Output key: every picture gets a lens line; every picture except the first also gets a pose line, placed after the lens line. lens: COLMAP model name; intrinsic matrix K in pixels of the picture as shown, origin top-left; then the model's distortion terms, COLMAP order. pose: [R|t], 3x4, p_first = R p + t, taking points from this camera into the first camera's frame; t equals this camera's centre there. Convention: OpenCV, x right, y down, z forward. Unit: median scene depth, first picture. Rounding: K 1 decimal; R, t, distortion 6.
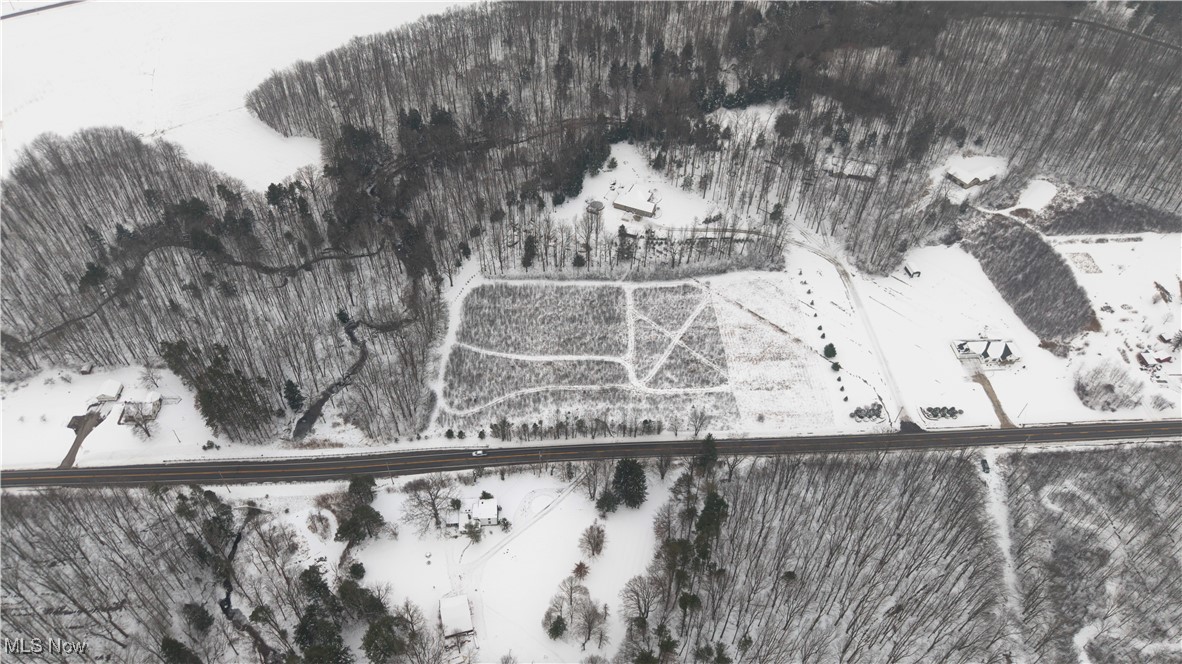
lens RADIAL K [[794.0, 0, 591.0], [0, 794.0, 332.0], [0, 0, 1]] dist [0.088893, -0.001509]
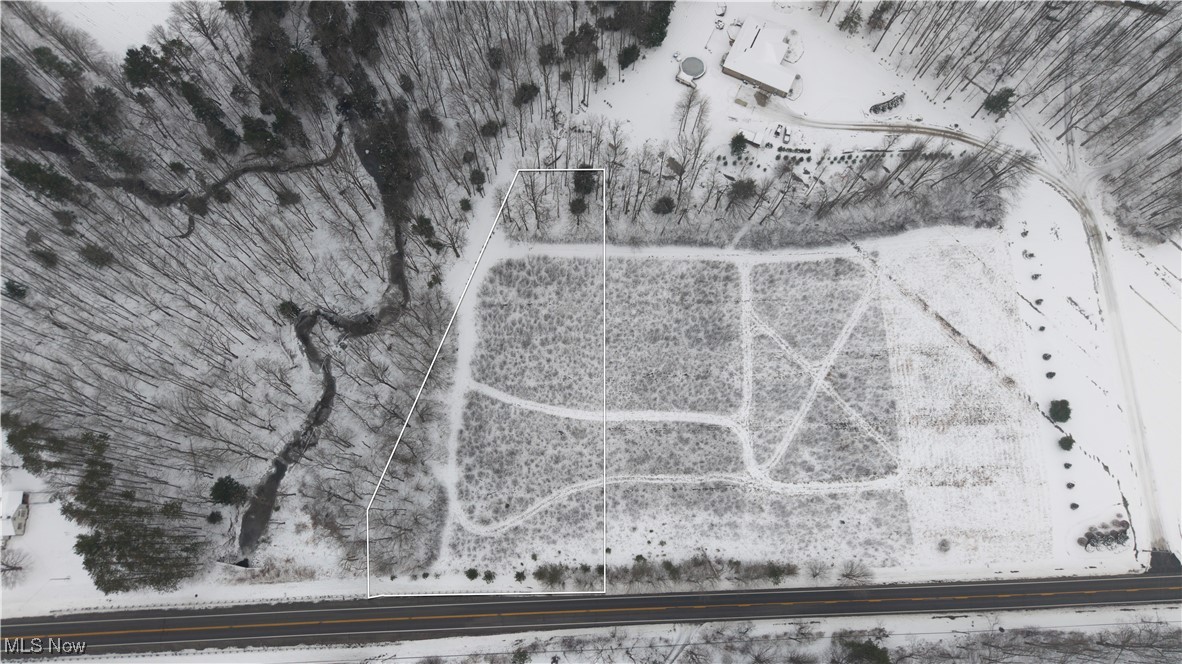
lens RADIAL K [[797.4, 0, 591.0], [0, 797.4, 332.0], [0, 0, 1]] dist [0.008453, -0.003278]
pose [[0.999631, 0.027085, -0.002154, -0.075279], [-0.022576, 0.872082, 0.488839, -0.336524], [0.015119, -0.488610, 0.872371, 0.476398]]
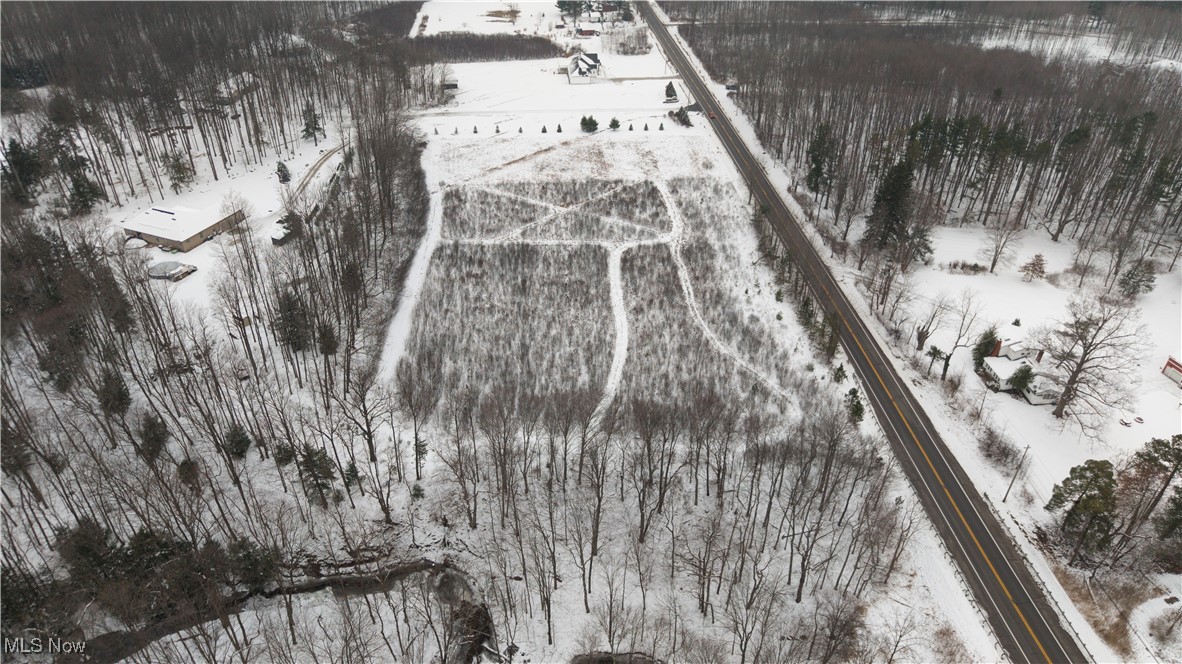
lens RADIAL K [[797.4, 0, 591.0], [0, 797.4, 332.0], [0, 0, 1]] dist [0.008453, -0.003278]
pose [[-0.015801, -0.571753, 0.820274, -0.487280], [0.709297, 0.571808, 0.412229, -0.189309], [-0.704733, 0.588331, 0.396508, 0.811370]]
